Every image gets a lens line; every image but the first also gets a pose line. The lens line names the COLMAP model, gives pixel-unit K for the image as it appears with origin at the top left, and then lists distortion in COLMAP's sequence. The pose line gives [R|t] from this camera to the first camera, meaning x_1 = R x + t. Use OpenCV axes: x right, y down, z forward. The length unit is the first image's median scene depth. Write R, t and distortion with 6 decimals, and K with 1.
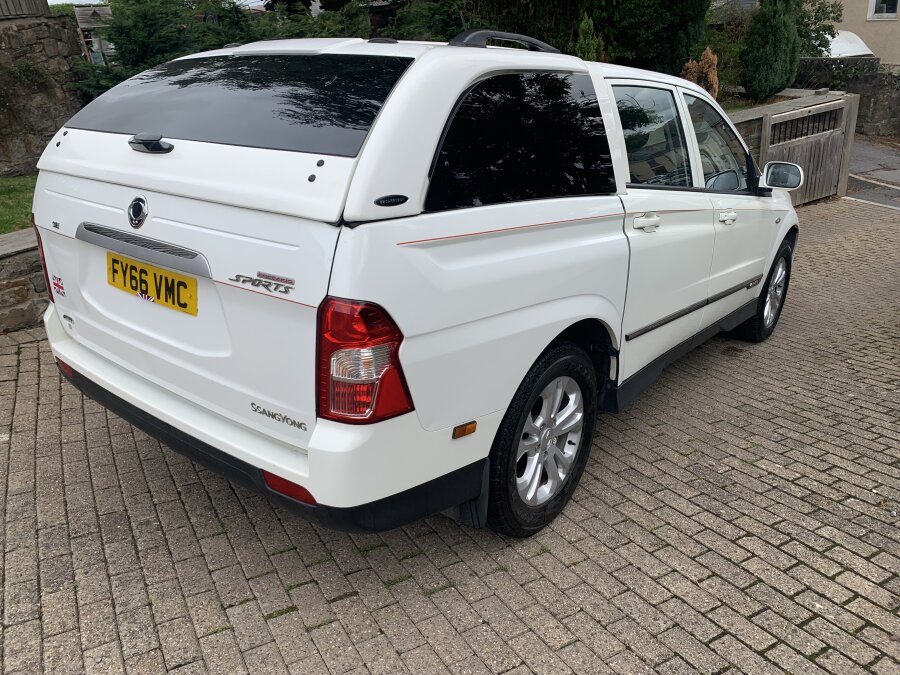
lens RADIAL K [[695.8, 0, 453.6], [0, 695.8, 328.3], [0, 0, 1]] dist [0.003683, 0.003065]
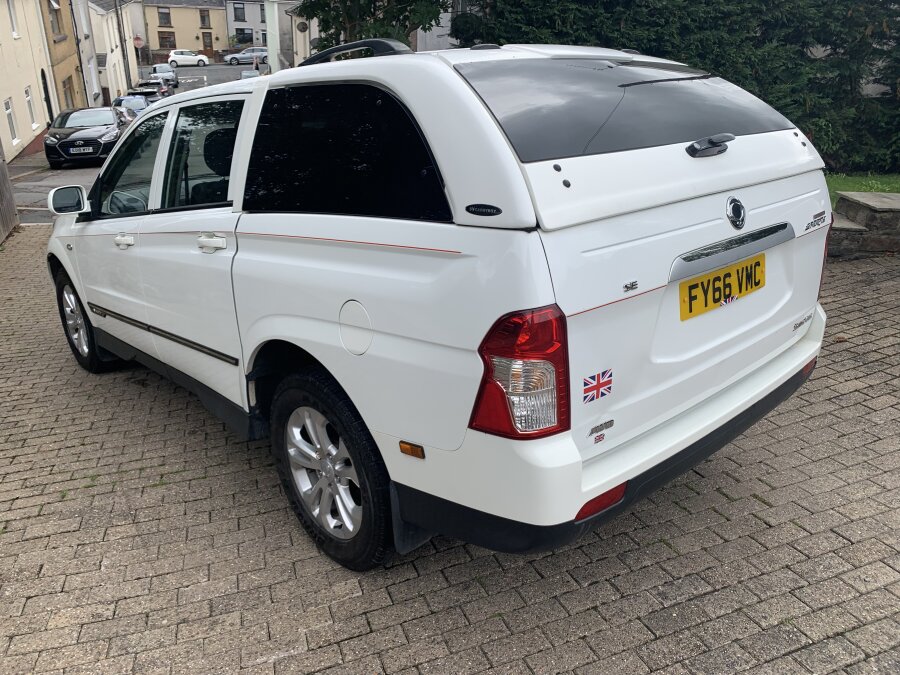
lens RADIAL K [[695.8, 0, 453.6], [0, 695.8, 328.3], [0, 0, 1]] dist [0.003683, 0.003065]
pose [[0.152830, -0.324798, 0.933354, -1.423778], [0.359523, 0.898006, 0.253629, -0.396338], [-0.920536, 0.296800, 0.254015, 1.113782]]
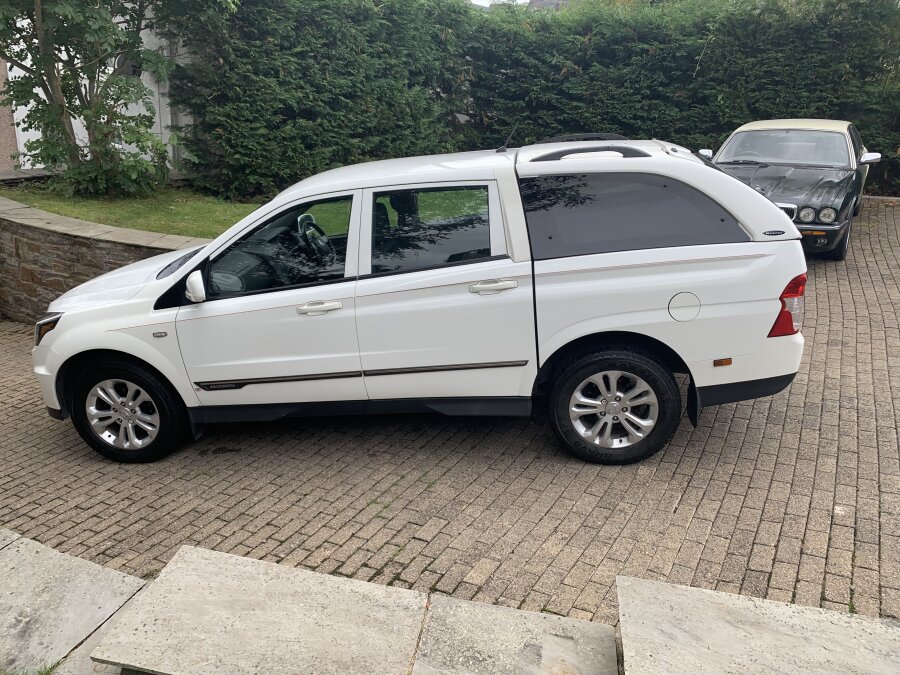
lens RADIAL K [[678.8, 0, 450.0], [0, 678.8, 337.5], [0, 0, 1]] dist [0.041069, -0.065402]
pose [[-0.511935, -0.280299, 0.812007, -1.839772], [0.326387, 0.810910, 0.485692, -1.735438], [-0.794603, 0.513671, -0.323647, 3.598520]]
